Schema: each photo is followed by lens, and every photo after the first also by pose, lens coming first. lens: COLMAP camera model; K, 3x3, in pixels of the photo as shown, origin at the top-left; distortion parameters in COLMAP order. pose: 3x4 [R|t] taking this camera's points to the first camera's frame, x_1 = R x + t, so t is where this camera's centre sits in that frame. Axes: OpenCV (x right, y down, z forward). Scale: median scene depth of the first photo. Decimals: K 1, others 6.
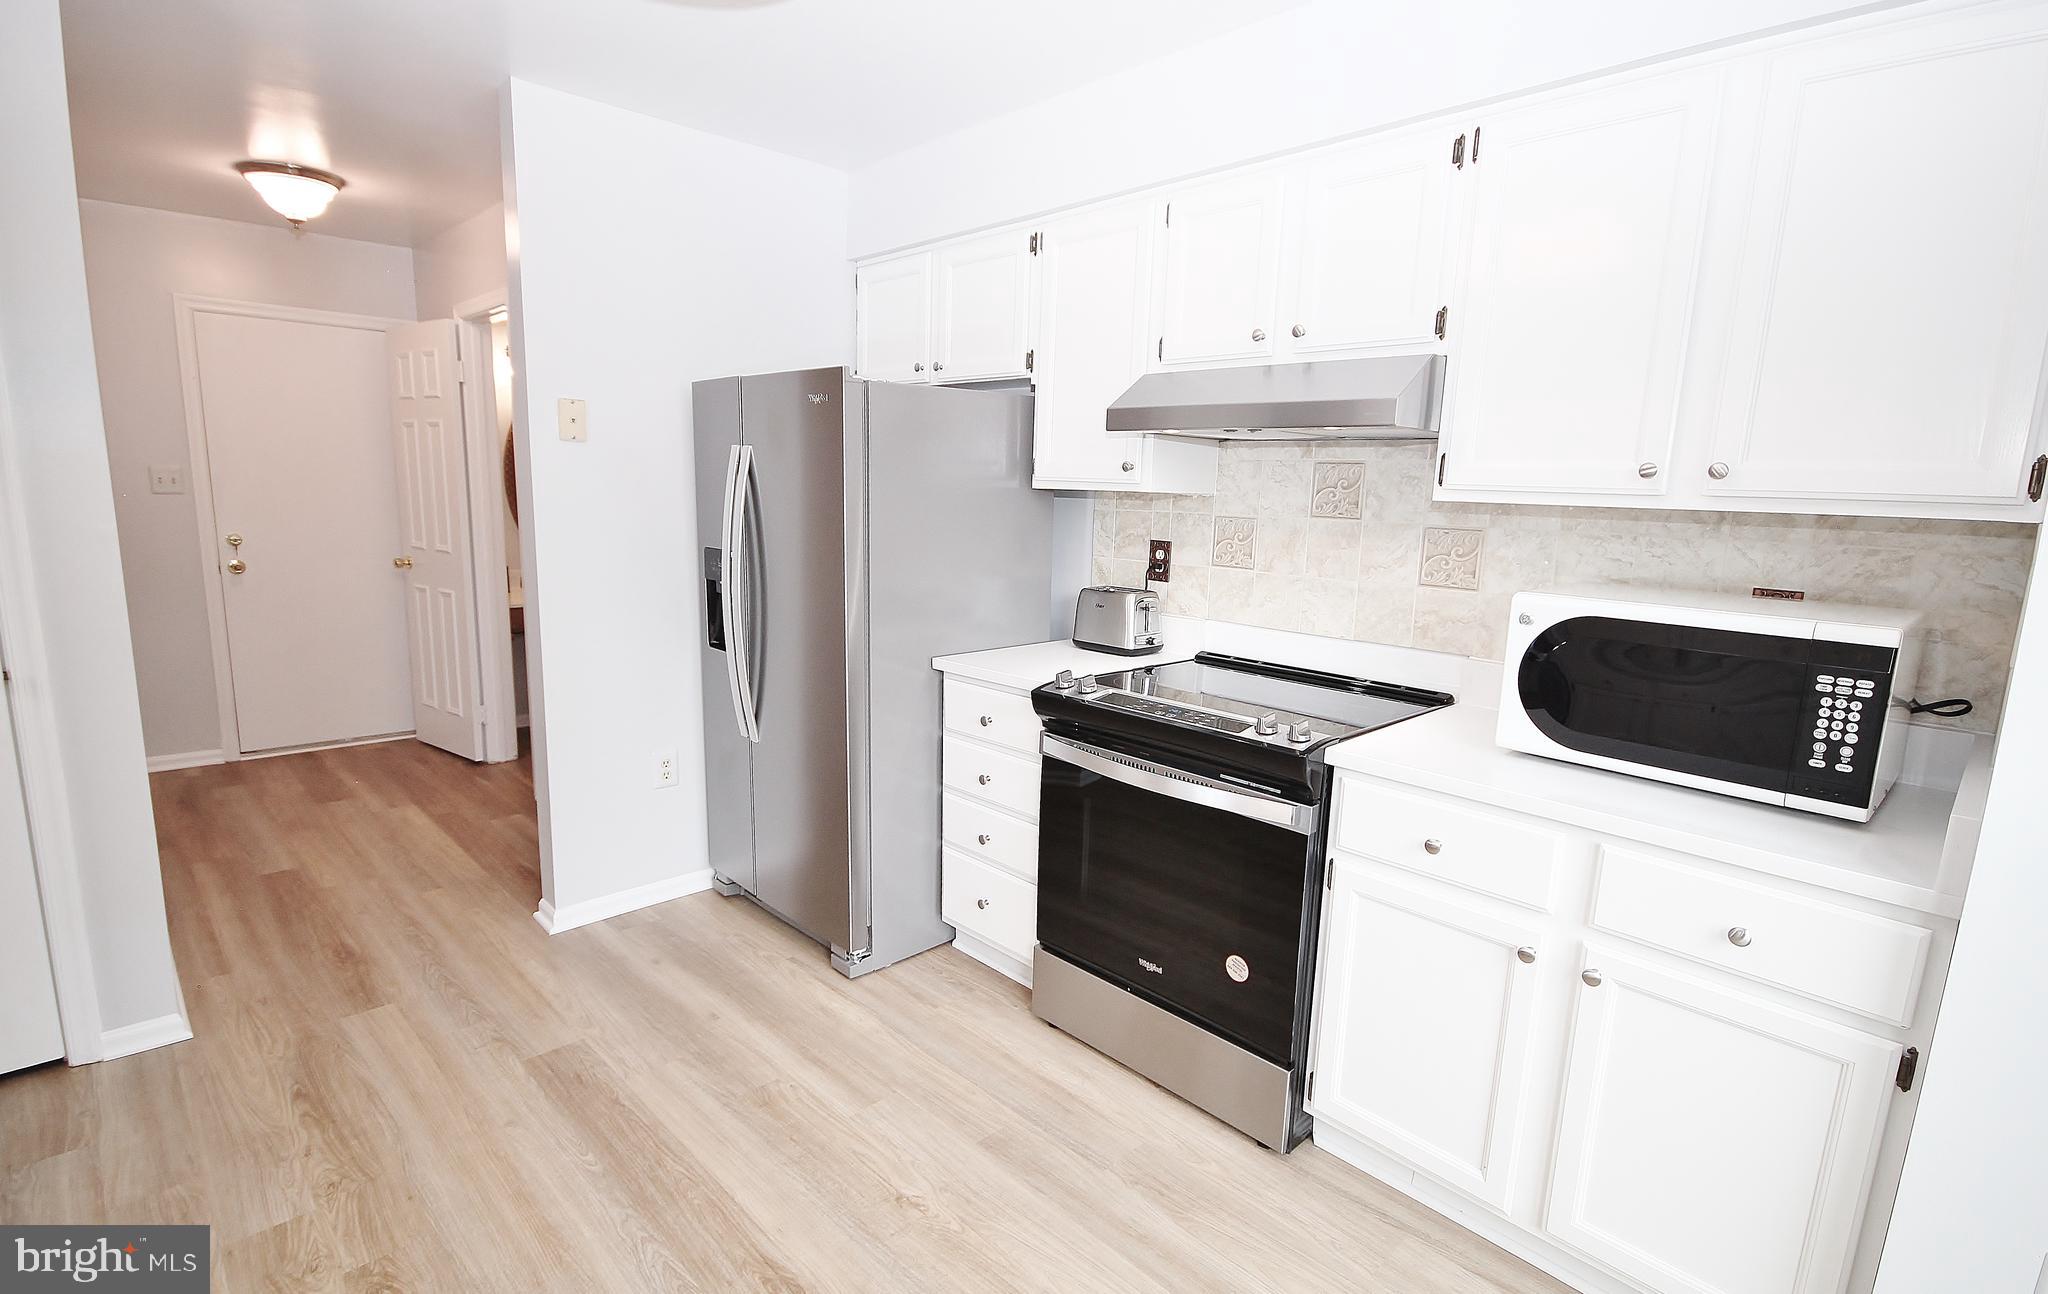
lens RADIAL K [[988.2, 0, 1010.8], [0, 988.2, 661.8], [0, 0, 1]] dist [-0.004855, -0.001585]
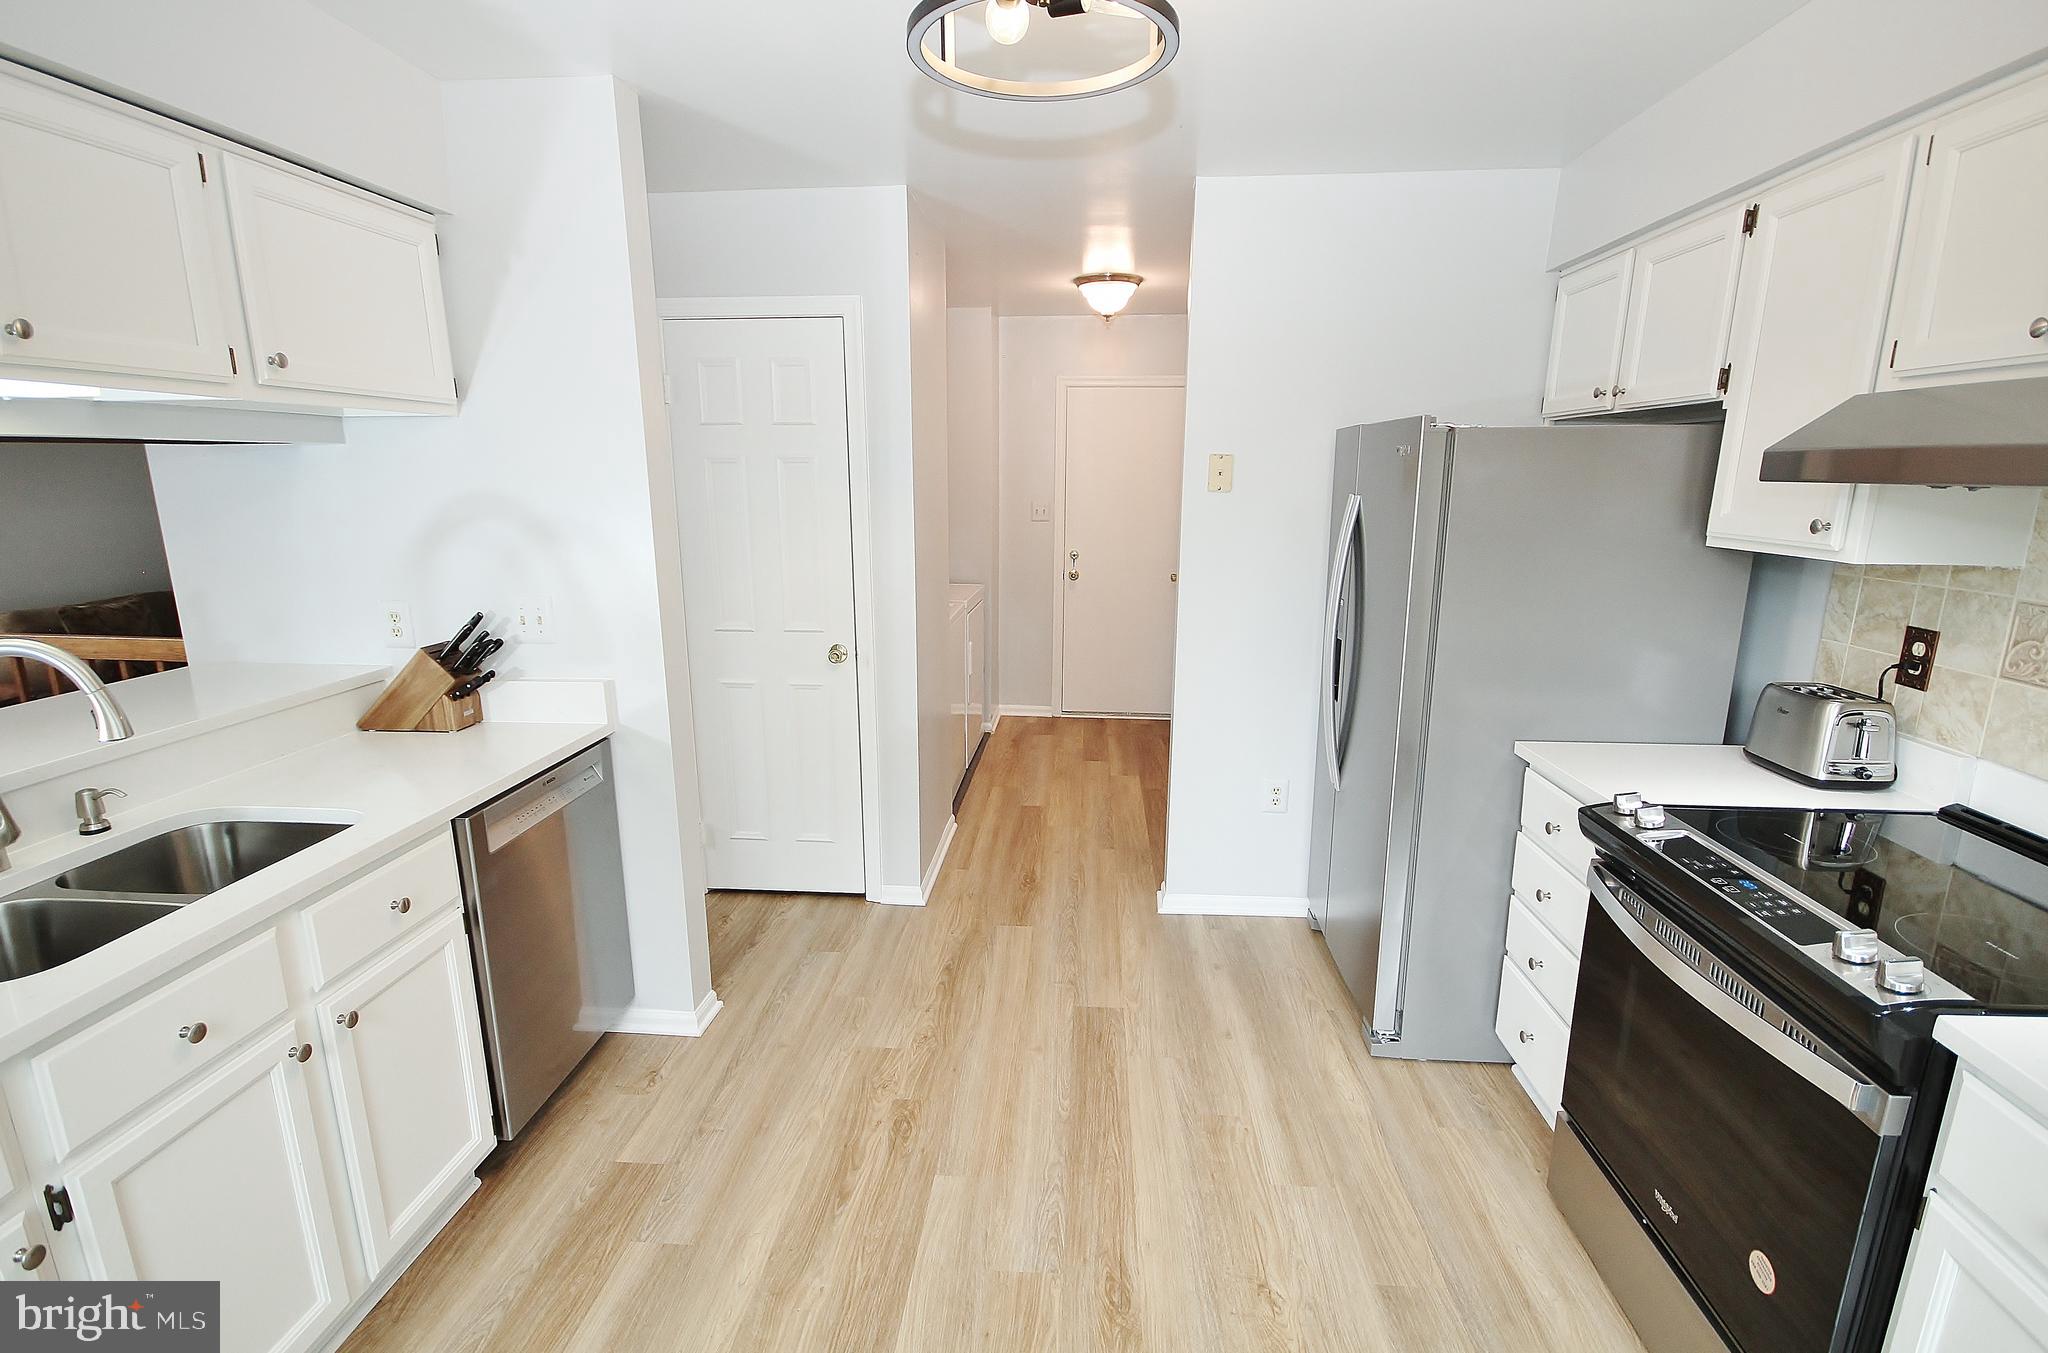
lens RADIAL K [[958.5, 0, 1024.0], [0, 958.5, 684.7], [0, 0, 1]] dist [-0.007995, 0.000528]
pose [[0.653697, 0.137329, -0.744192, 0.264109], [-0.114514, 0.990023, 0.082104, -0.074927], [0.748042, 0.031549, 0.662901, 0.125430]]
